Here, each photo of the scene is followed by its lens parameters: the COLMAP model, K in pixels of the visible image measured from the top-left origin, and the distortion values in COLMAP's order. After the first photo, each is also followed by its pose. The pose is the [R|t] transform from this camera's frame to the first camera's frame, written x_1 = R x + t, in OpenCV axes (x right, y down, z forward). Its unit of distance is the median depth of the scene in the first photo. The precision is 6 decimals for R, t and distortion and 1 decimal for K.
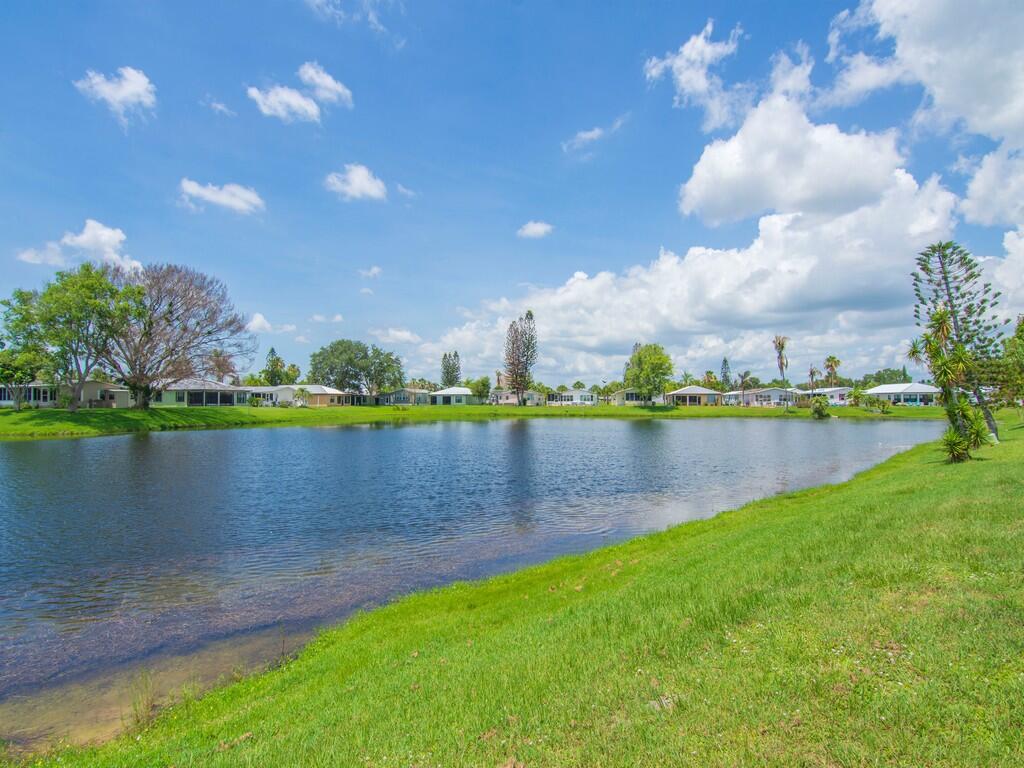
lens RADIAL K [[491.4, 0, 510.4], [0, 491.4, 404.9], [0, 0, 1]] dist [-0.000529, -0.017121]
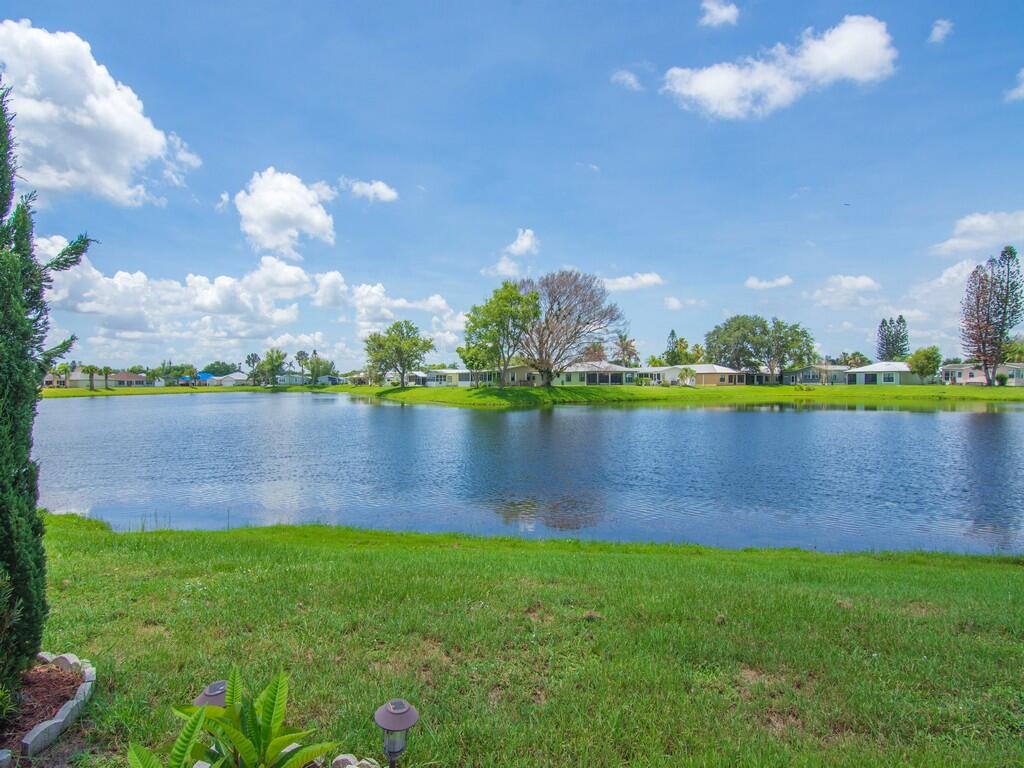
lens RADIAL K [[493.1, 0, 508.6], [0, 493.1, 392.4], [0, 0, 1]] dist [-0.002918, -0.013727]
pose [[0.658775, 0.014156, -0.752206, 0.087556], [-0.001343, 0.999843, 0.017641, -0.000397], [0.752338, -0.010611, 0.658691, 0.036659]]
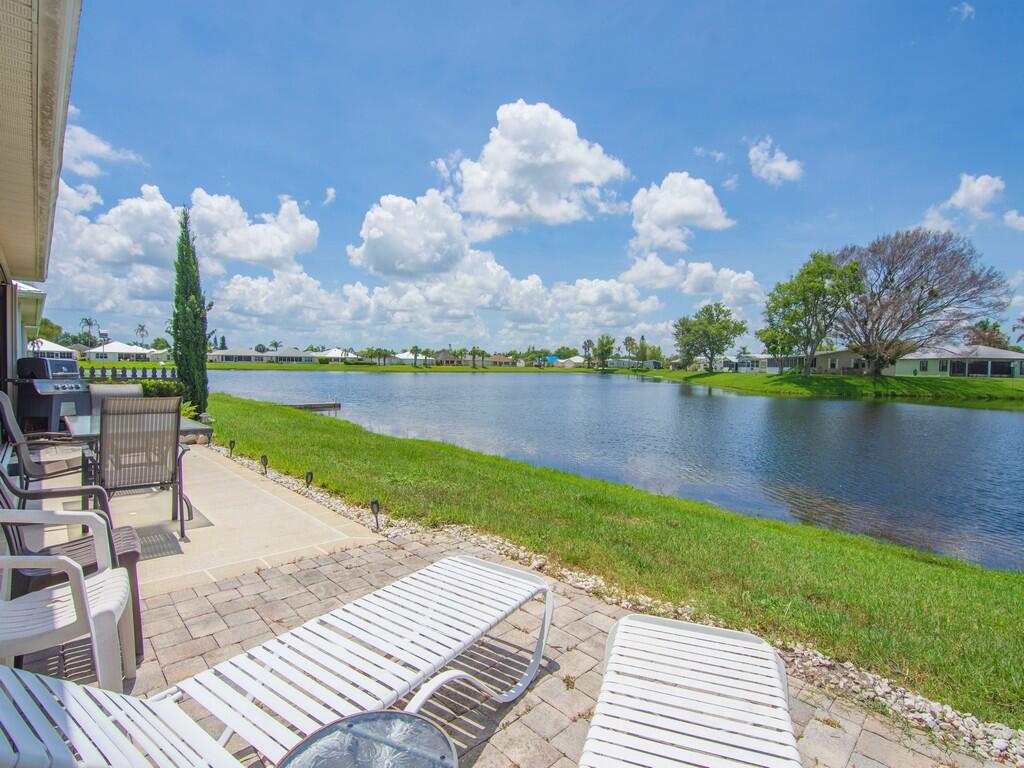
lens RADIAL K [[493.5, 0, 508.3], [0, 493.5, 397.8], [0, 0, 1]] dist [-0.002468, -0.014922]
pose [[0.050215, 0.068590, -0.996380, 0.145952], [-0.026613, 0.997377, 0.067317, 0.002234], [0.998384, 0.023137, 0.051909, 0.085814]]
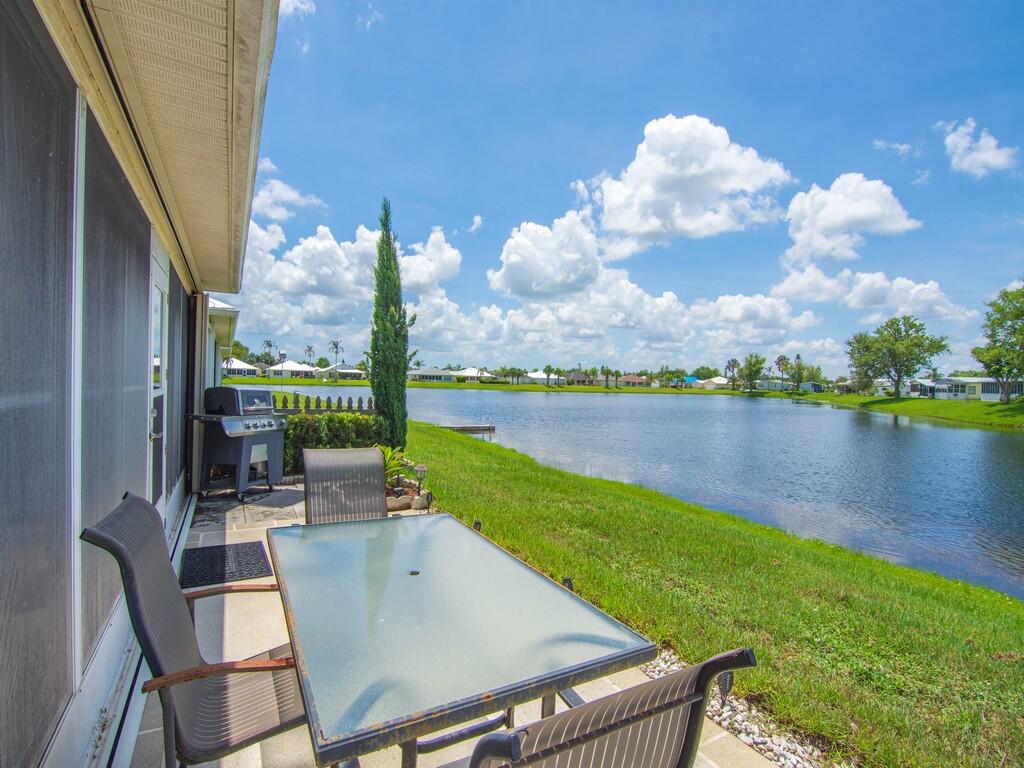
lens RADIAL K [[493.5, 0, 509.3], [0, 493.5, 383.6], [0, 0, 1]] dist [0.000382, -0.015148]
pose [[-0.200361, 0.000178, -0.979722, 0.121761], [-0.037546, 0.999264, 0.007860, 0.001055], [0.979002, 0.038360, -0.200207, 0.064779]]
